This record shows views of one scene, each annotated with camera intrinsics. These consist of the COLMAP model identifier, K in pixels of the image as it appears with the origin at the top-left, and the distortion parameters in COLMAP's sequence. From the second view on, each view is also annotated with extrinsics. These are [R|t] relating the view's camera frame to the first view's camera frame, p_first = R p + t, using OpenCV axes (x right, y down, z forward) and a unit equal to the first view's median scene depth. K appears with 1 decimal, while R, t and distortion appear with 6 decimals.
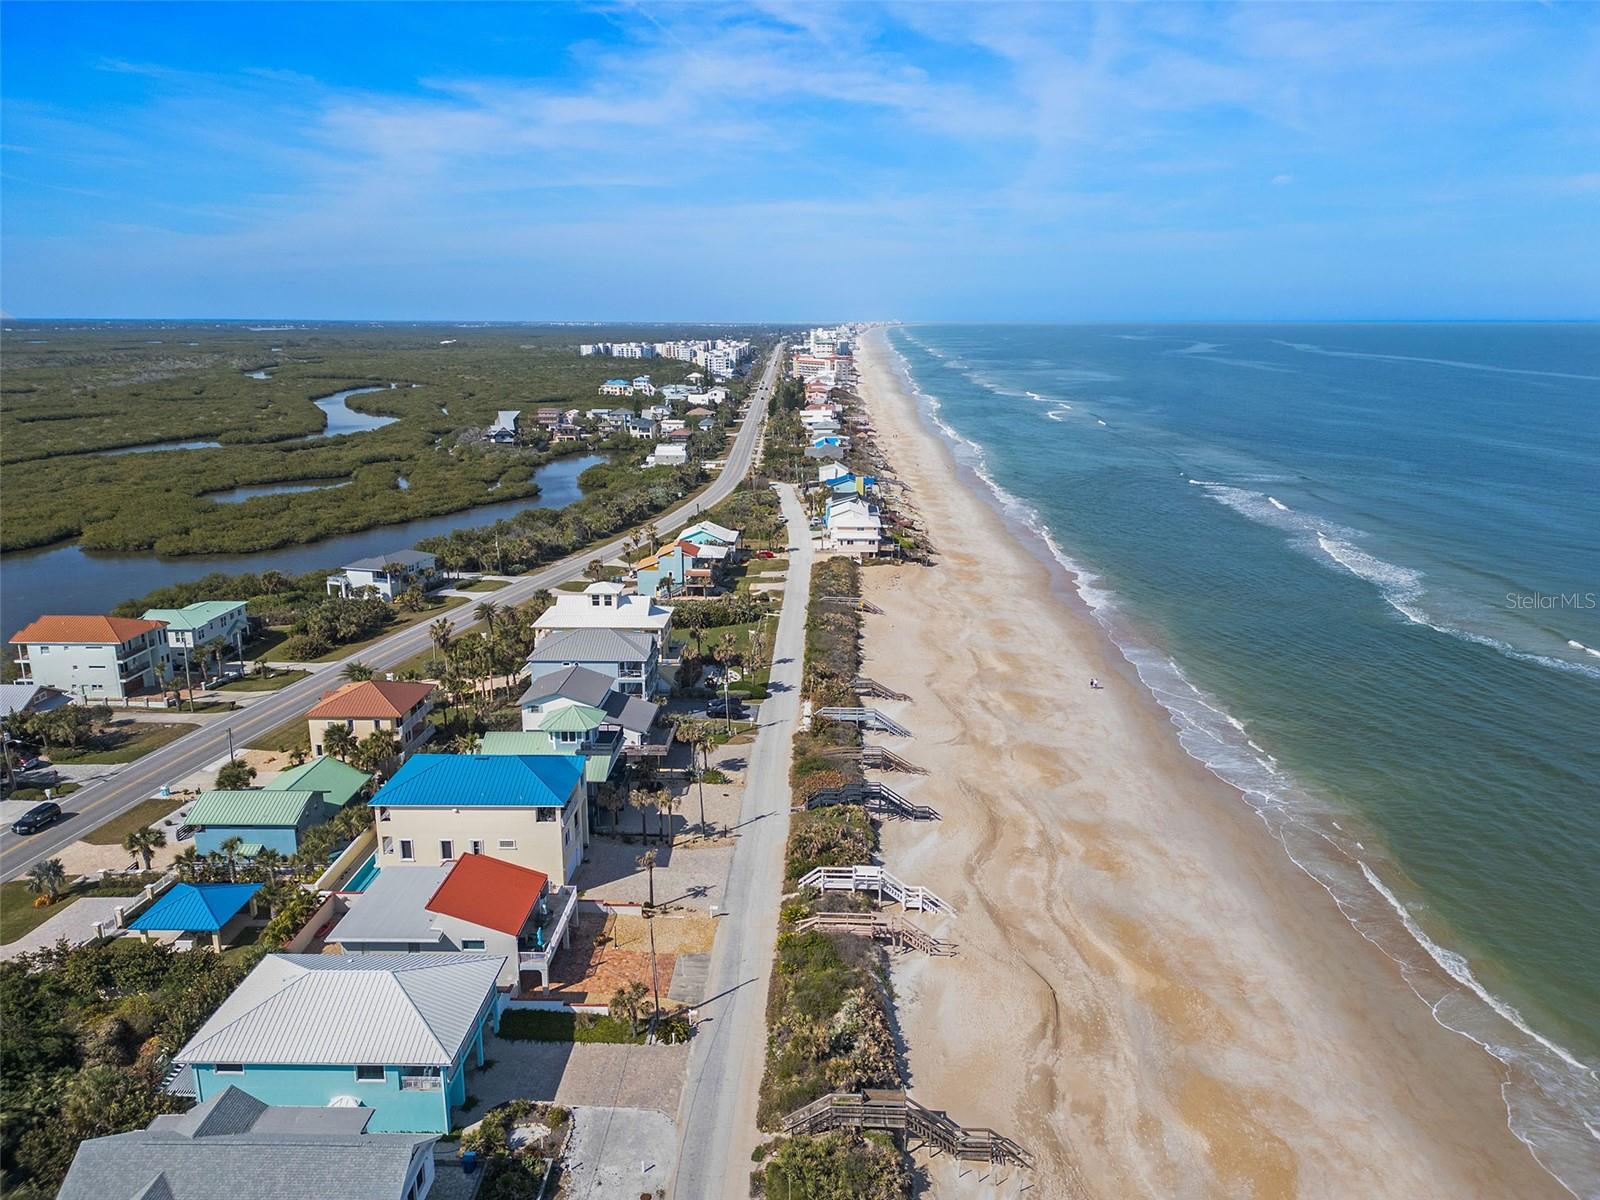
lens RADIAL K [[1101.6, 0, 789.7], [0, 1101.6, 606.8], [0, 0, 1]] dist [0.061304, -0.058937]
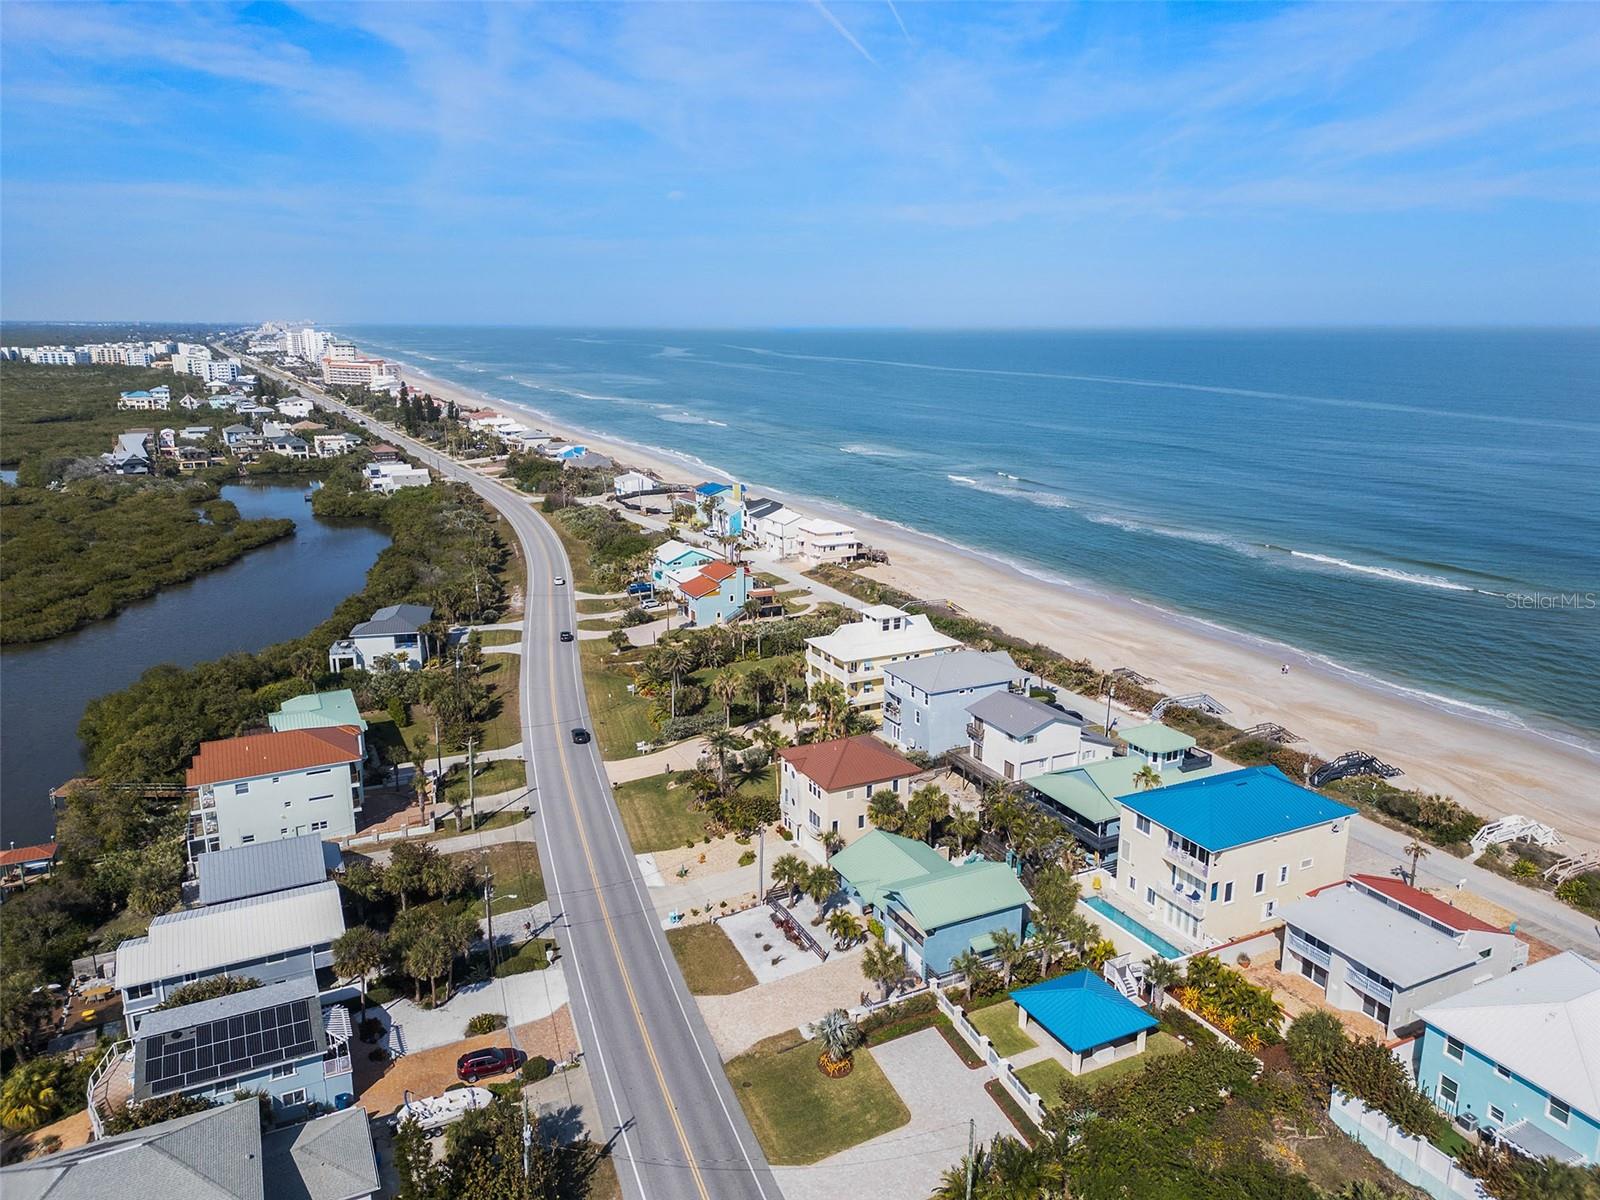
lens RADIAL K [[1118.2, 0, 791.9], [0, 1118.2, 602.6], [0, 0, 1]] dist [0.065762, -0.062351]
pose [[0.881501, -0.110802, 0.458999, -0.494020], [0.115399, 0.993154, 0.018123, -0.037074], [-0.457864, 0.036993, 0.888252, 0.145372]]
